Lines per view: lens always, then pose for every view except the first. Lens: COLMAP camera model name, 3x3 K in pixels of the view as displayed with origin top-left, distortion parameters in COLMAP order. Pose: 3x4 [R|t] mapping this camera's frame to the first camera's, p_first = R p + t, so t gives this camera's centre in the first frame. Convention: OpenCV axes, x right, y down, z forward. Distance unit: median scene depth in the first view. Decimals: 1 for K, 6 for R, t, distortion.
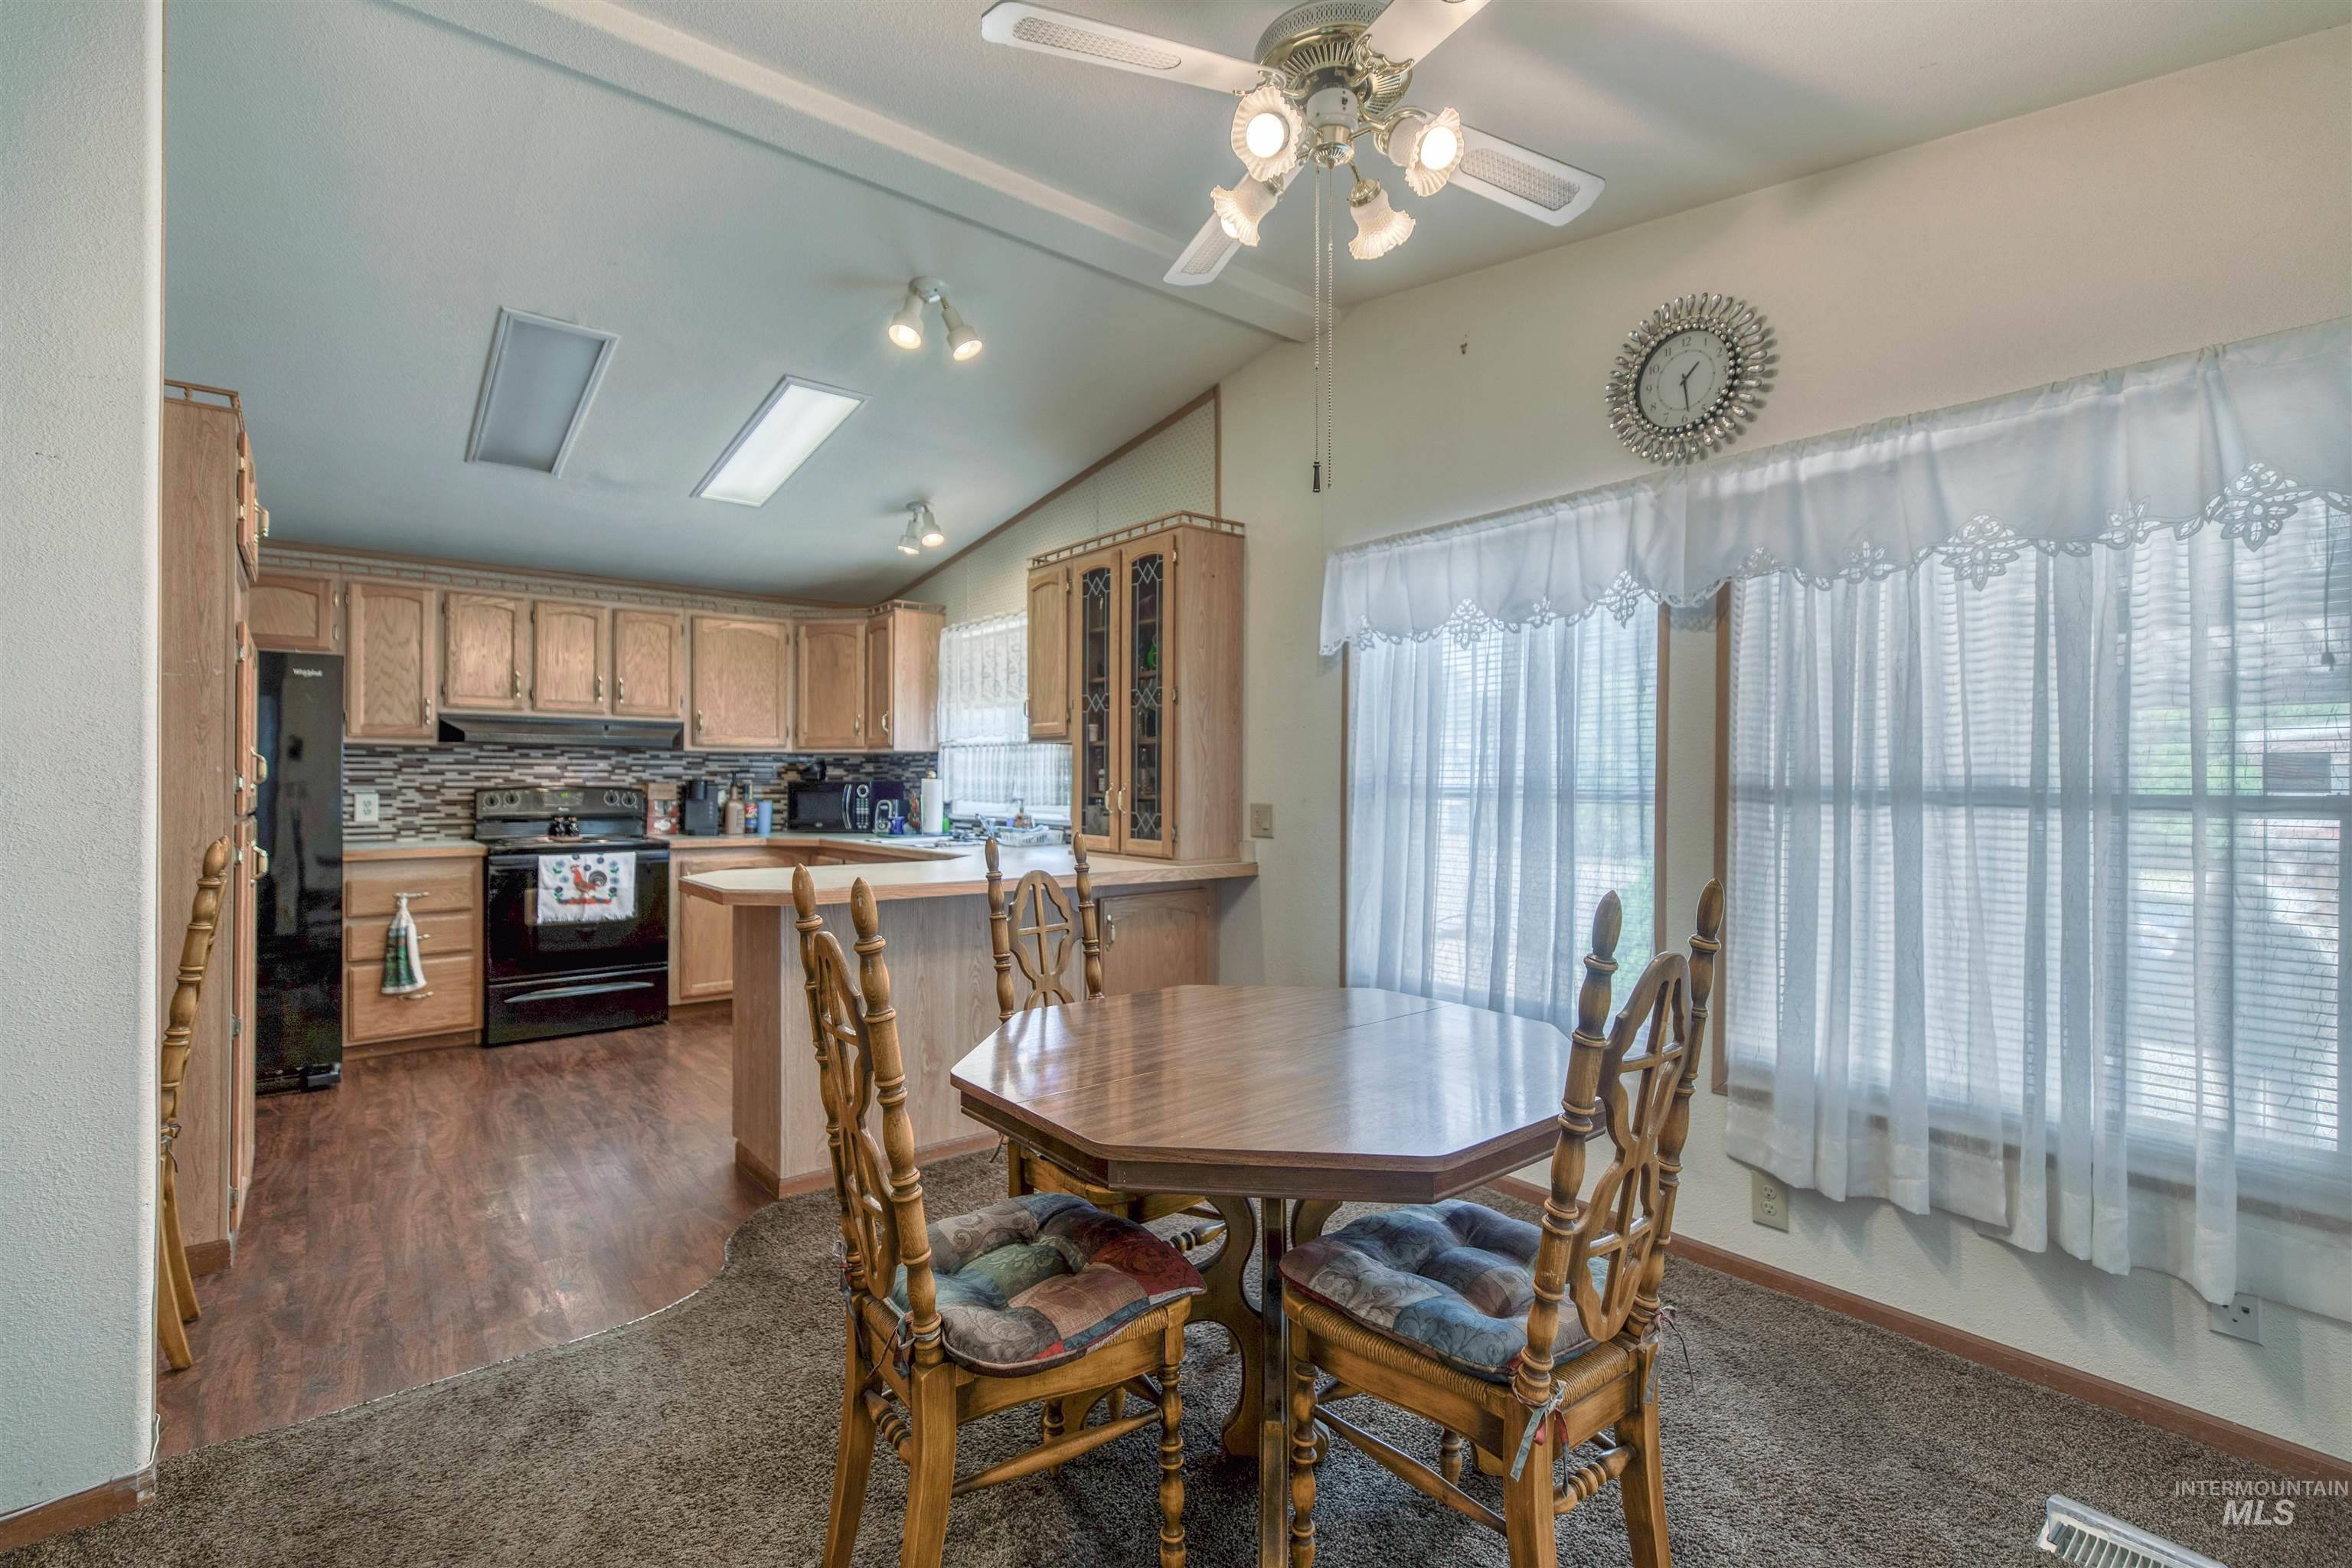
lens RADIAL K [[1028.2, 0, 1211.2], [0, 1028.2, 774.6], [0, 0, 1]] dist [0.001288, -0.000098]
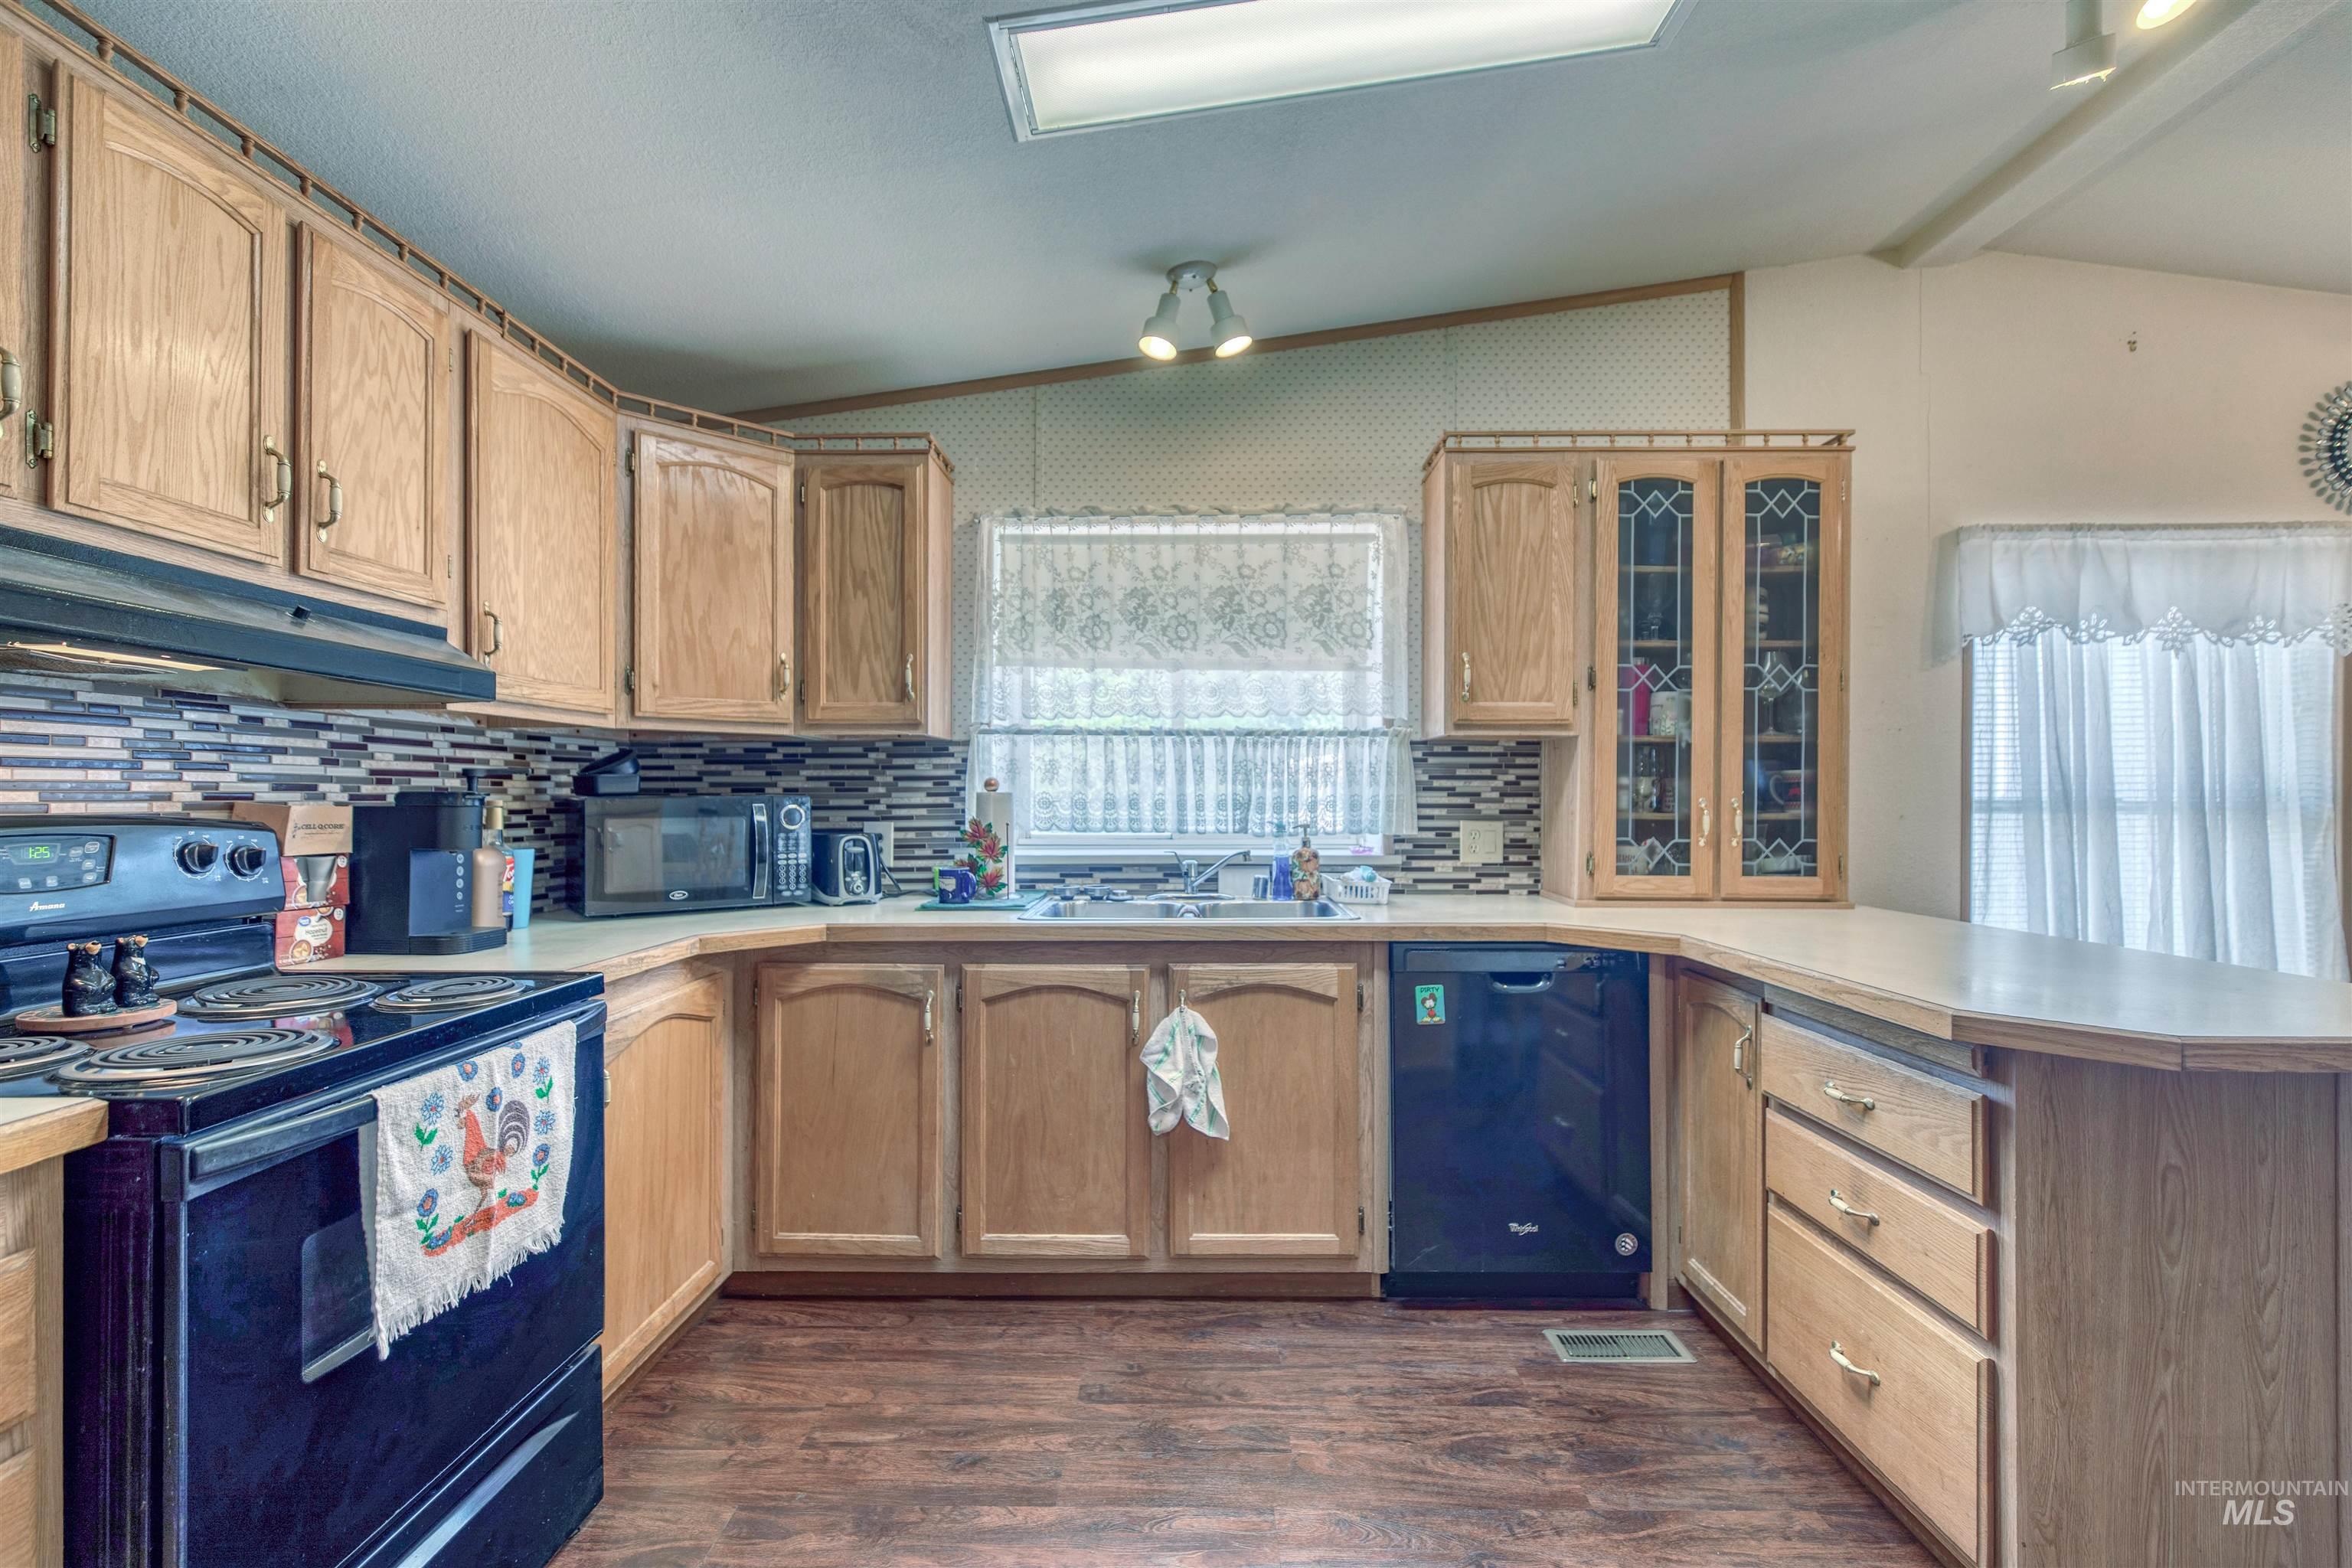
lens RADIAL K [[1033.3, 0, 1175.0], [0, 1033.3, 794.1], [0, 0, 1]] dist [0.000822, -0.000100]
pose [[0.662565, -0.001116, 0.749003, -0.857695], [-0.003503, 0.999983, 0.004589, 0.003900], [-0.748996, -0.005664, 0.662550, 0.819582]]
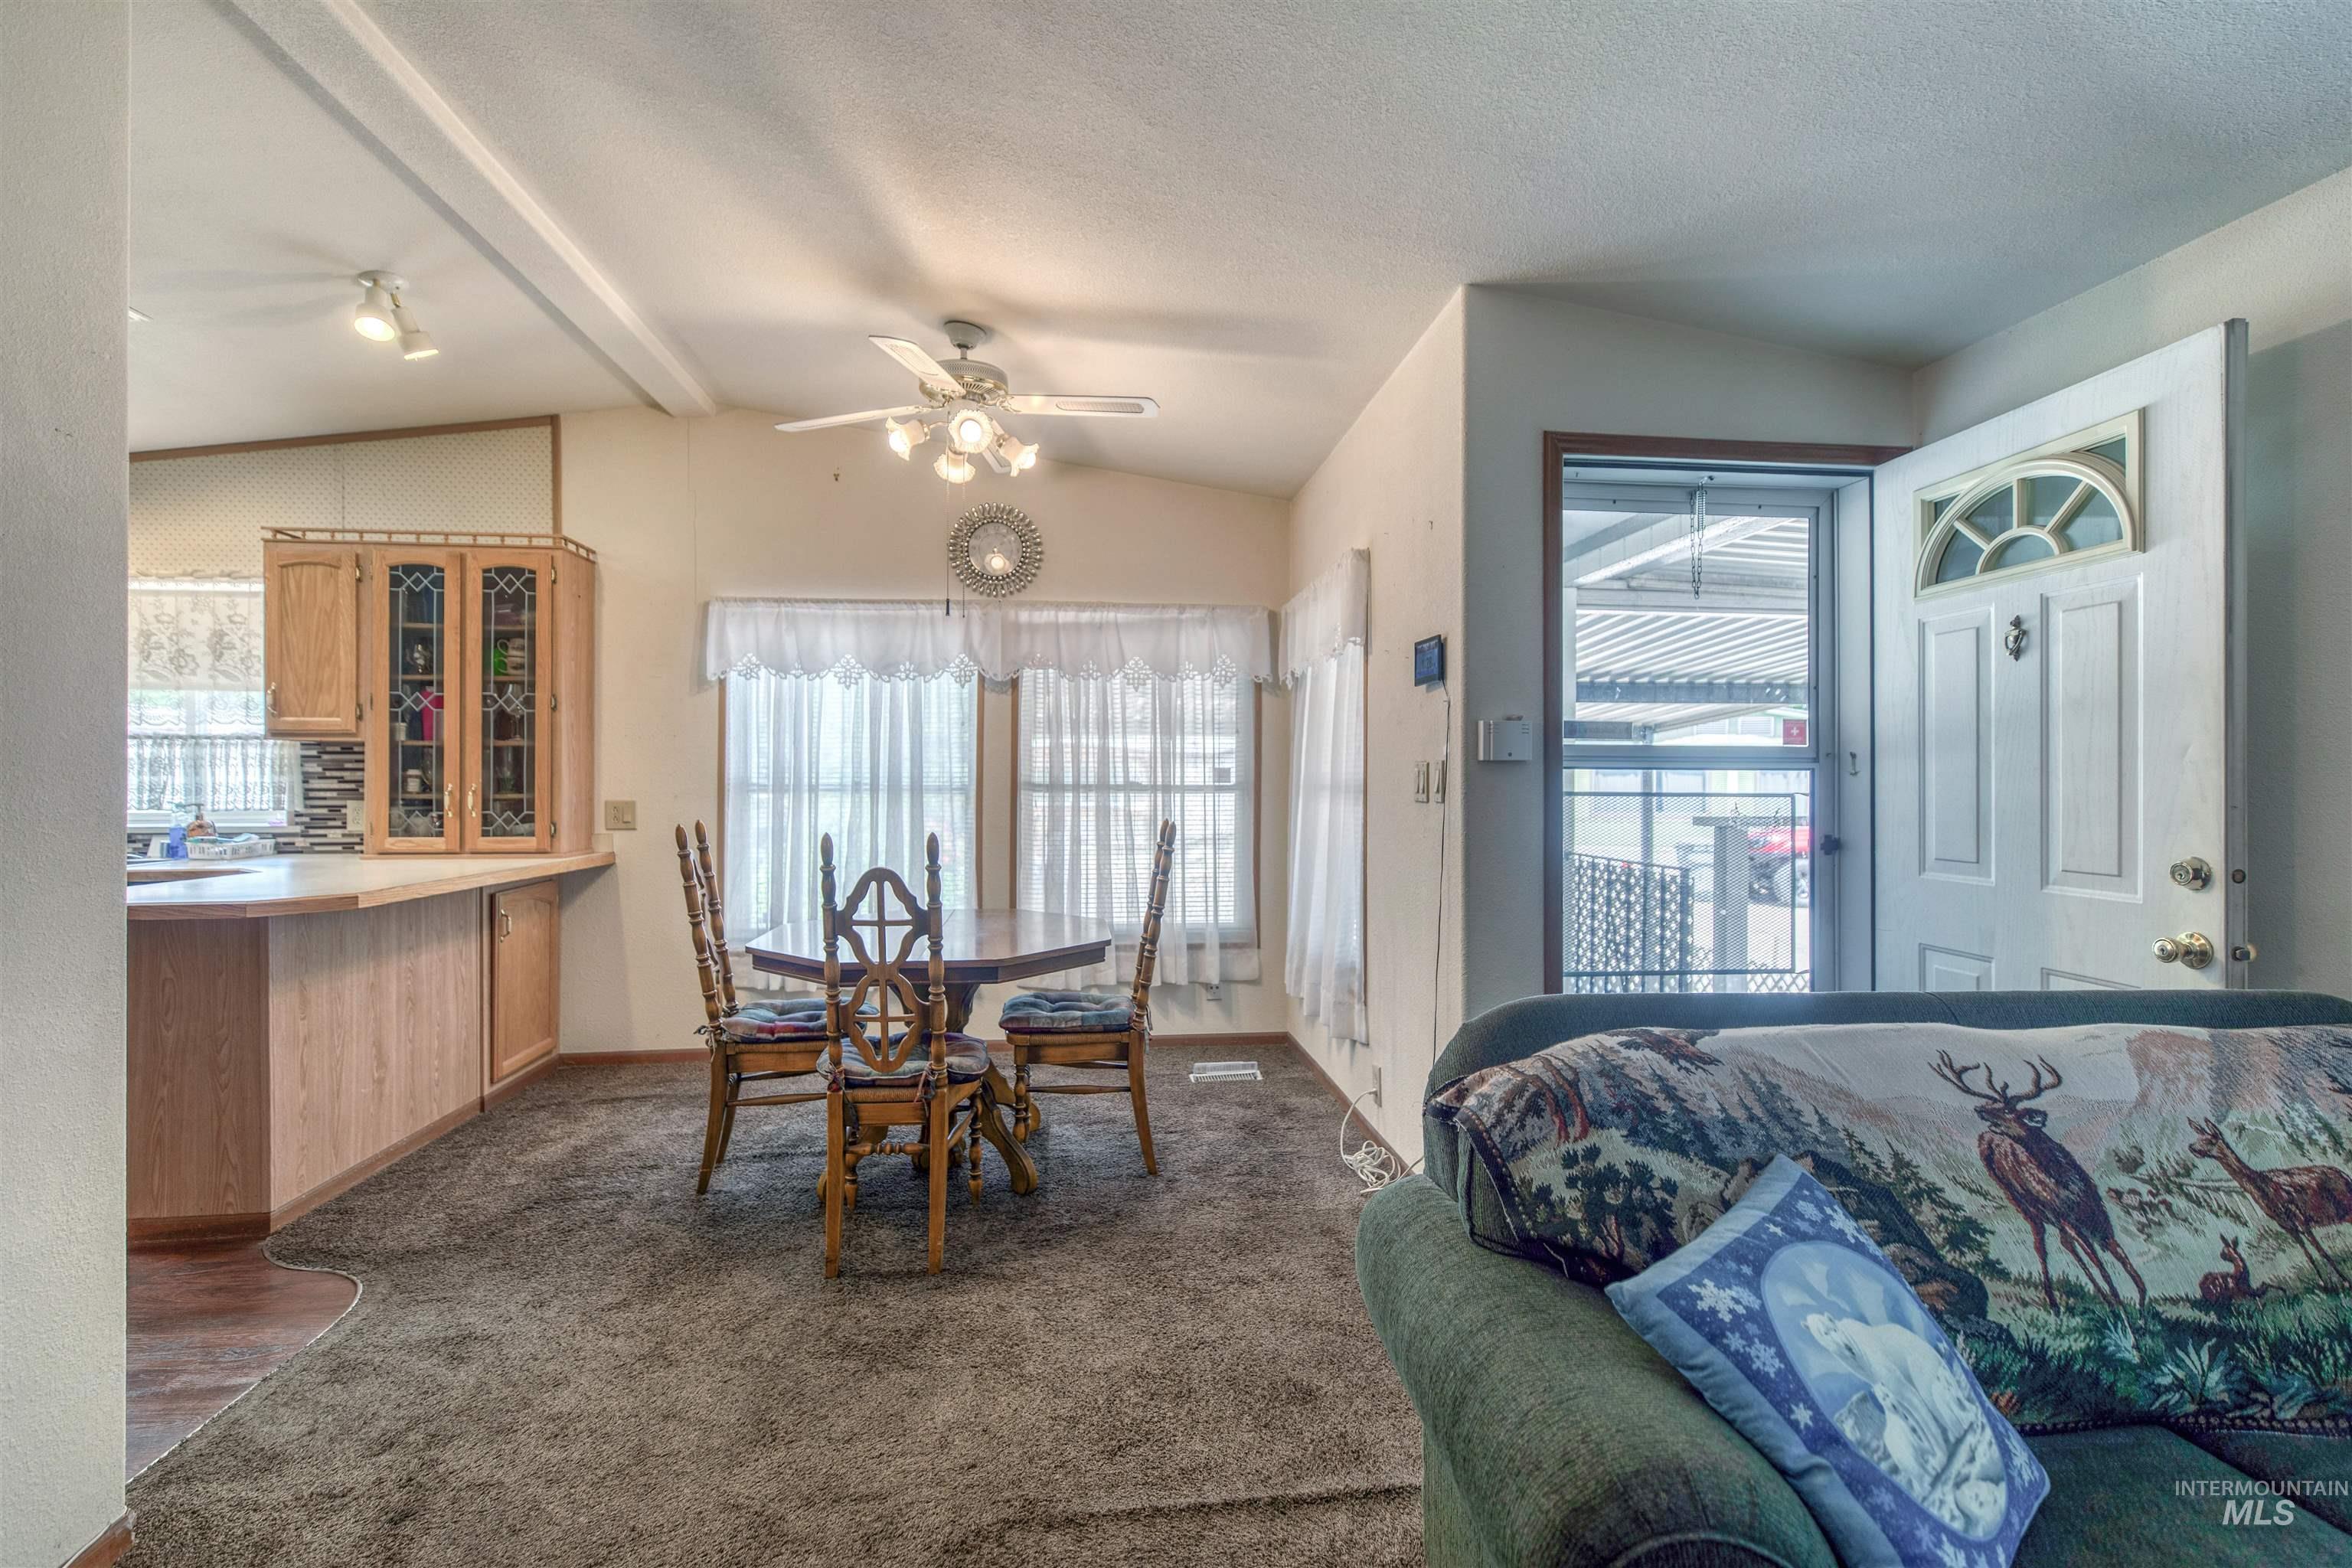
lens RADIAL K [[1040.1, 0, 1162.0], [0, 1040.1, 779.0], [0, 0, 1]] dist [0.001285, -0.000048]
pose [[0.554980, -0.003180, 0.831858, -0.563340], [-0.002251, 0.999983, 0.005324, -0.003413], [-0.831861, -0.004827, 0.554964, -0.141573]]
